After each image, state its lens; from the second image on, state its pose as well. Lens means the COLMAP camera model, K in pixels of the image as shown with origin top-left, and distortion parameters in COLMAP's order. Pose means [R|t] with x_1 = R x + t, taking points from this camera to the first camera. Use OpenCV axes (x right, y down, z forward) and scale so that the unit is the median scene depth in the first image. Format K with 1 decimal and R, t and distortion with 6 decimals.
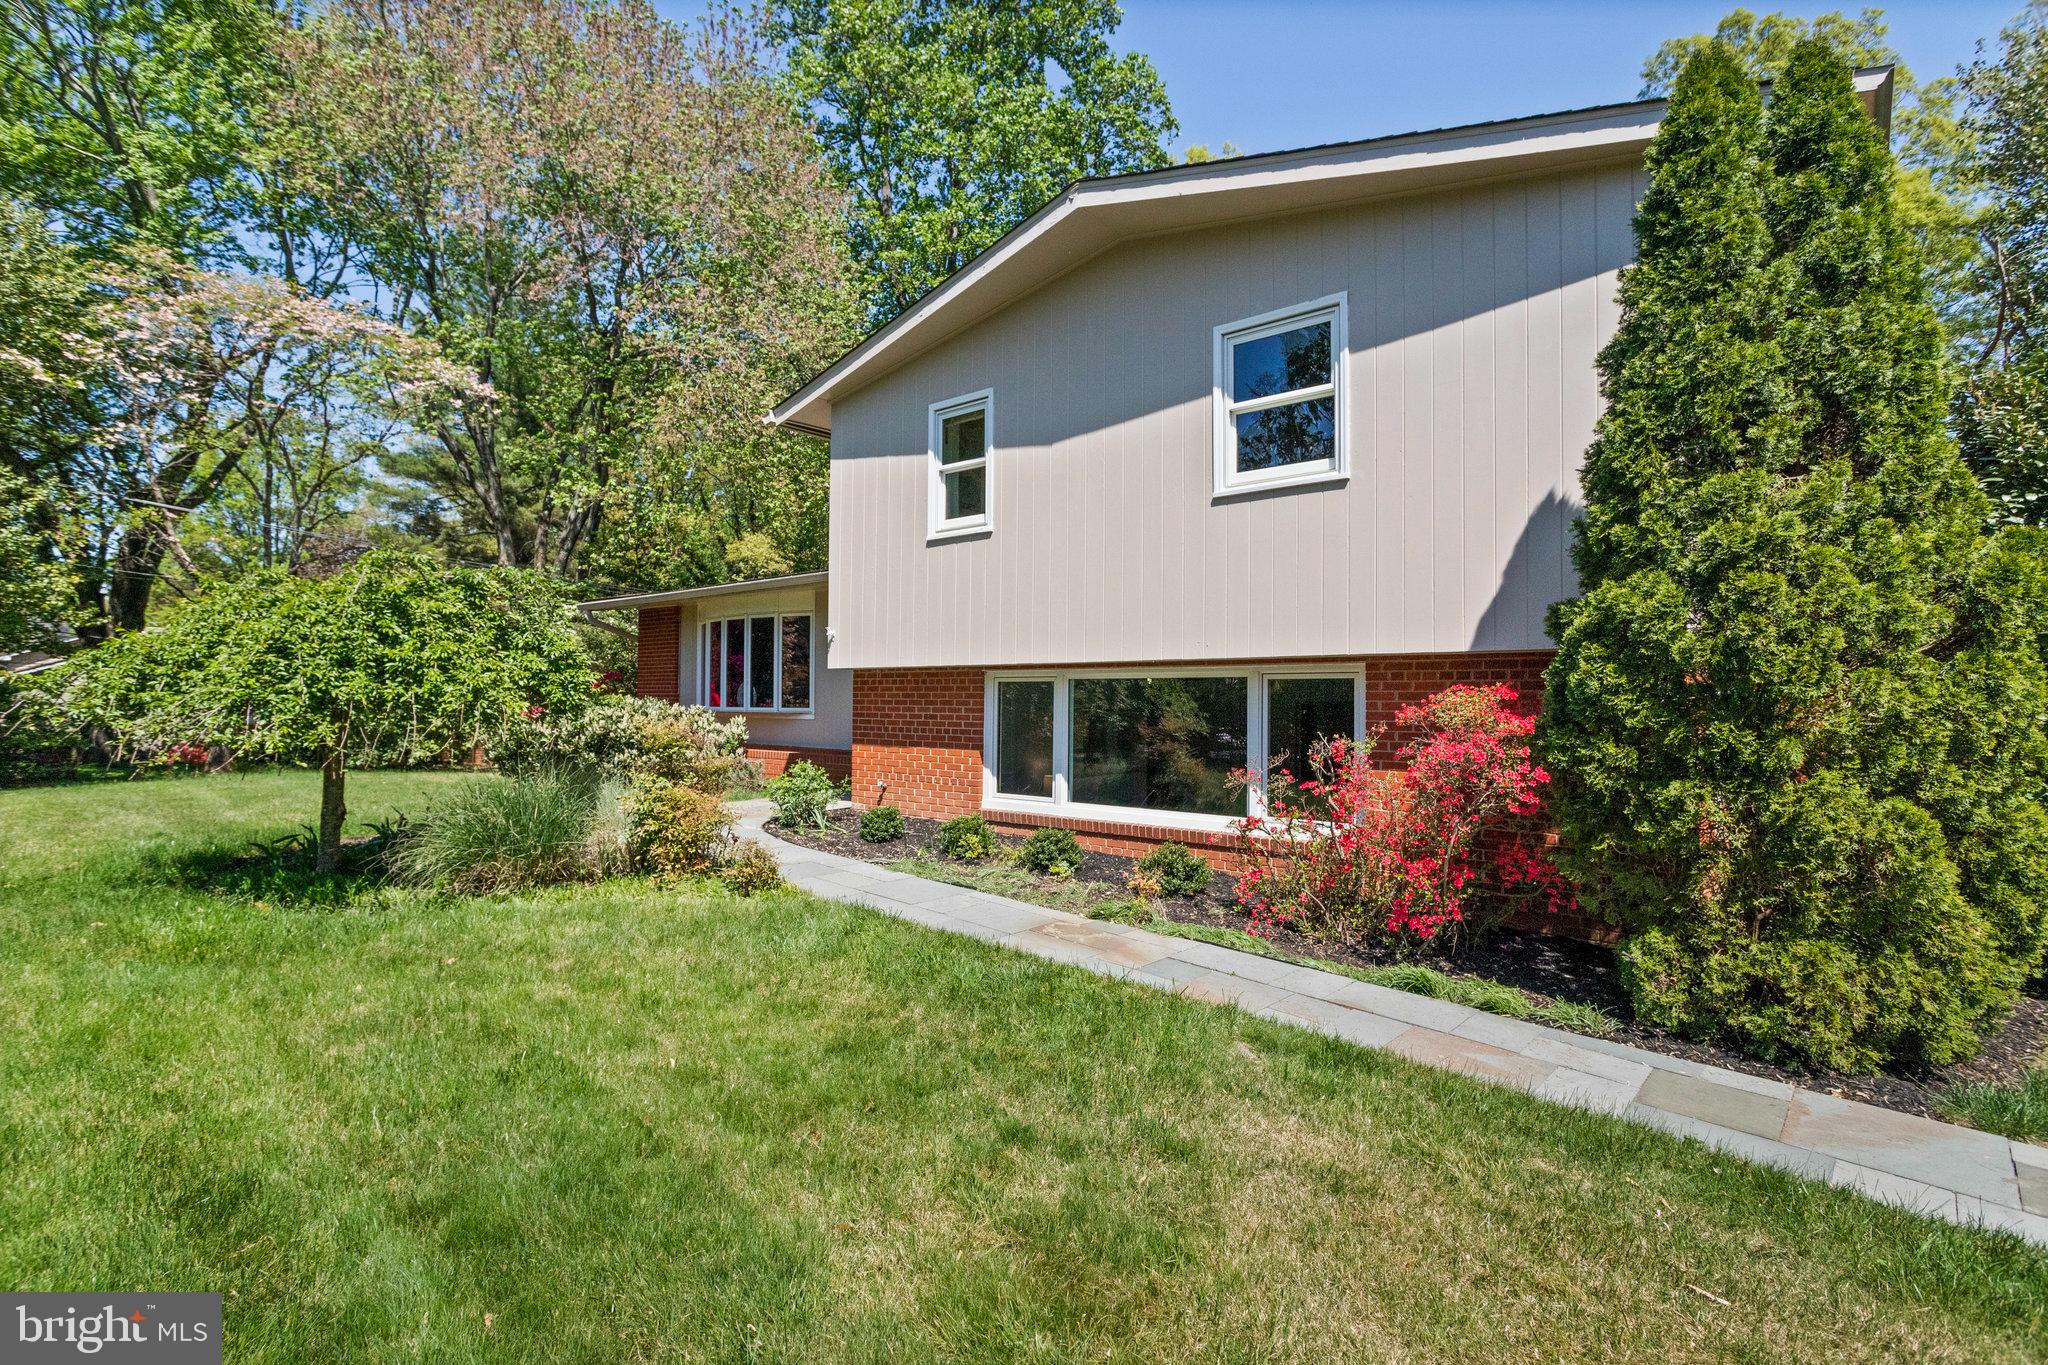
lens RADIAL K [[971.5, 0, 1020.3], [0, 971.5, 684.7], [0, 0, 1]] dist [0.006678, -0.000473]
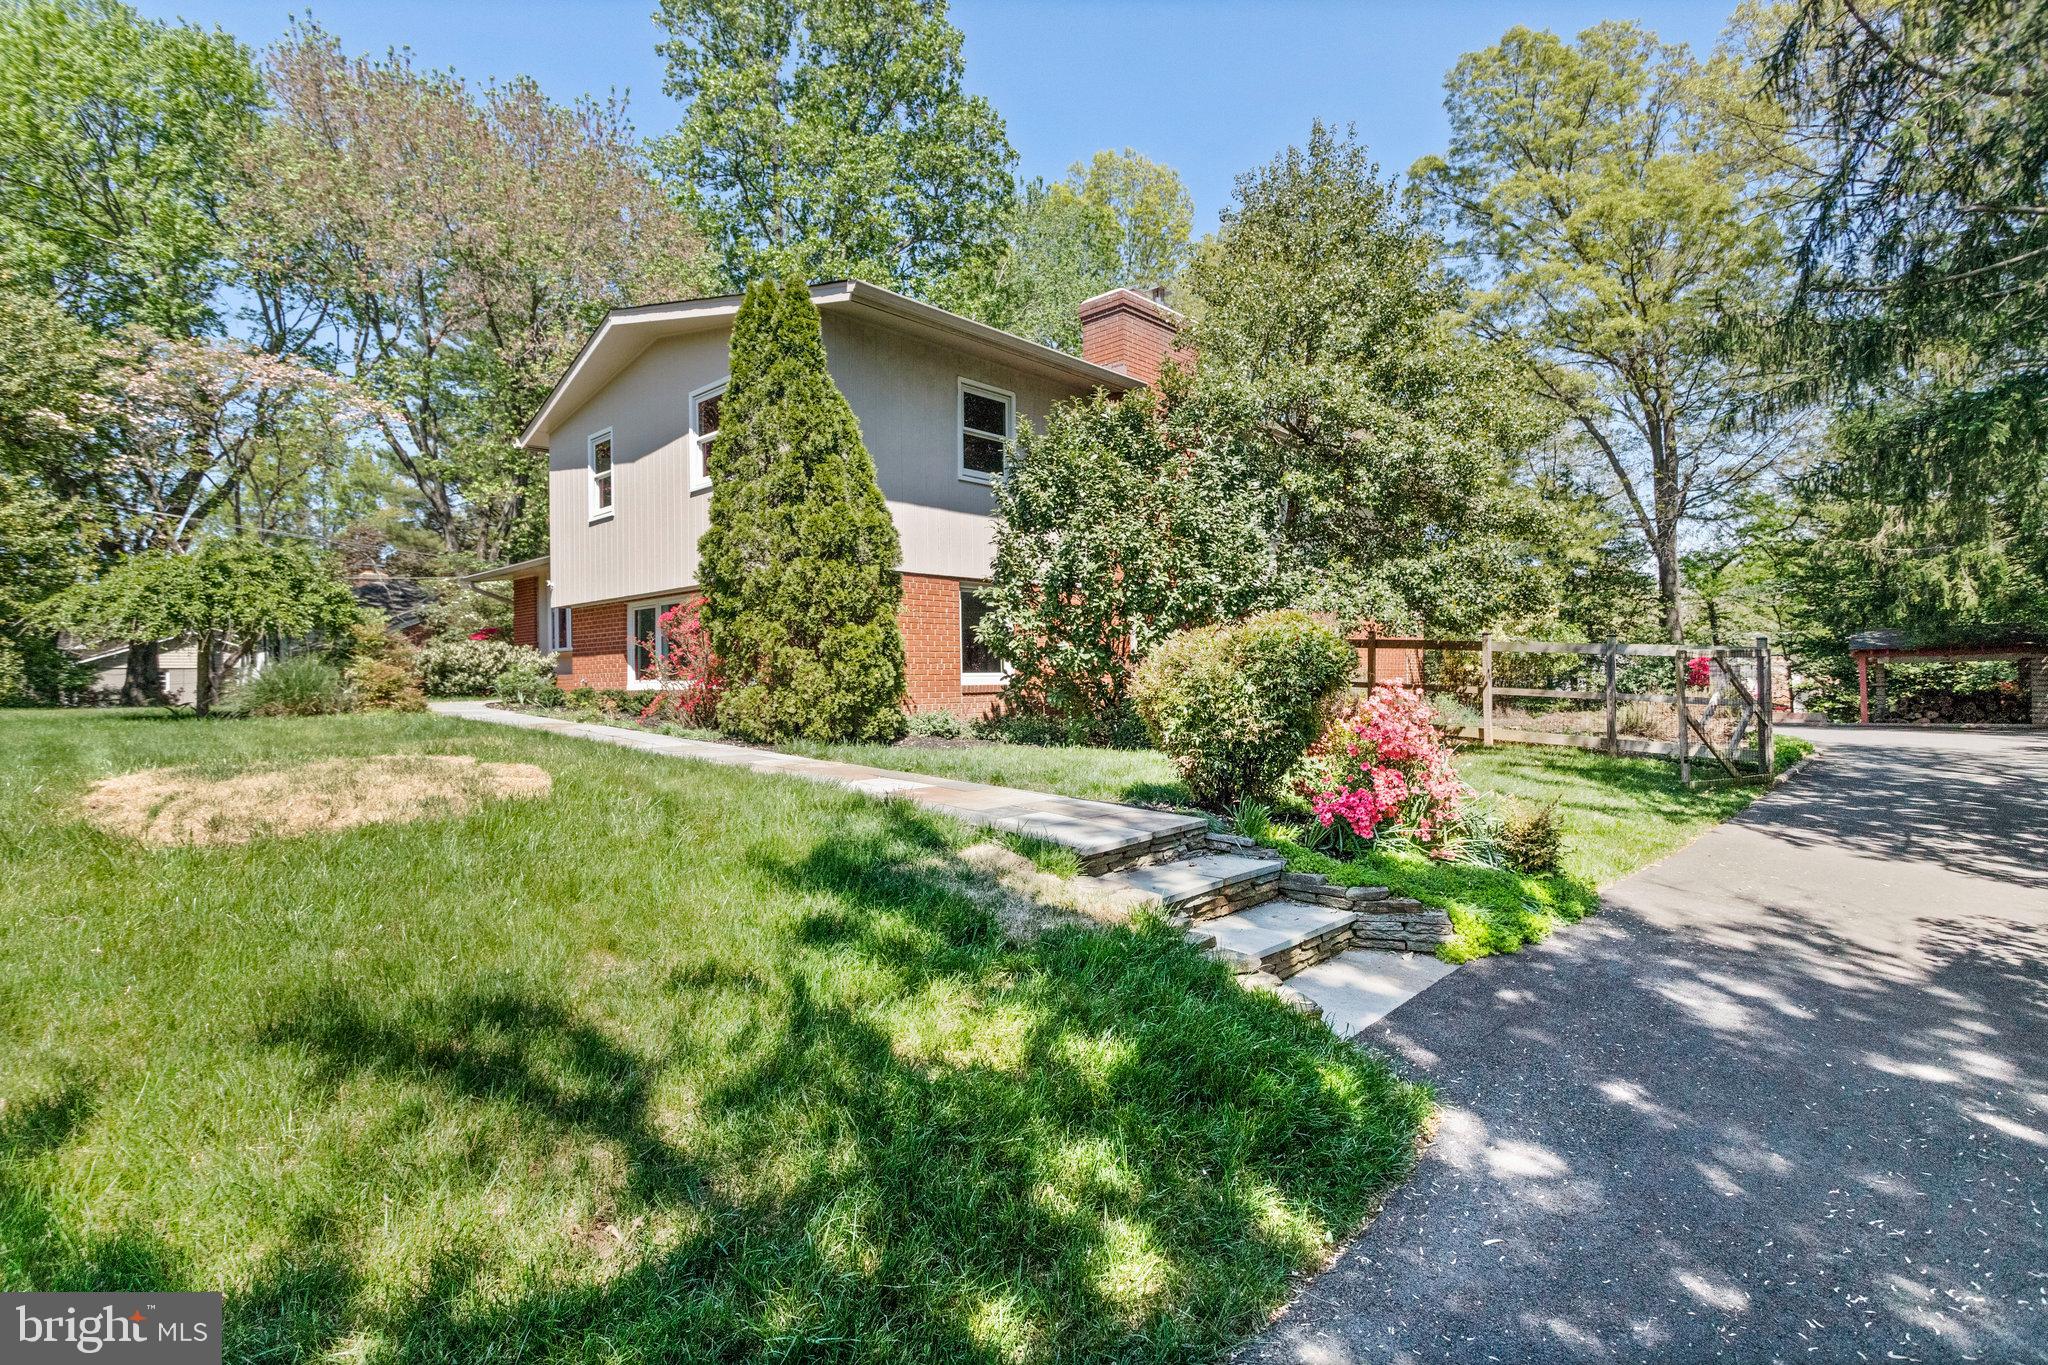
lens RADIAL K [[971.5, 0, 1026.5], [0, 971.5, 678.0], [0, 0, 1]] dist [0.006678, -0.000473]
pose [[0.998721, -0.023359, -0.044844, 0.684432], [0.024107, 0.999578, 0.016219, 0.097308], [0.044447, -0.017279, 0.998862, -0.556883]]
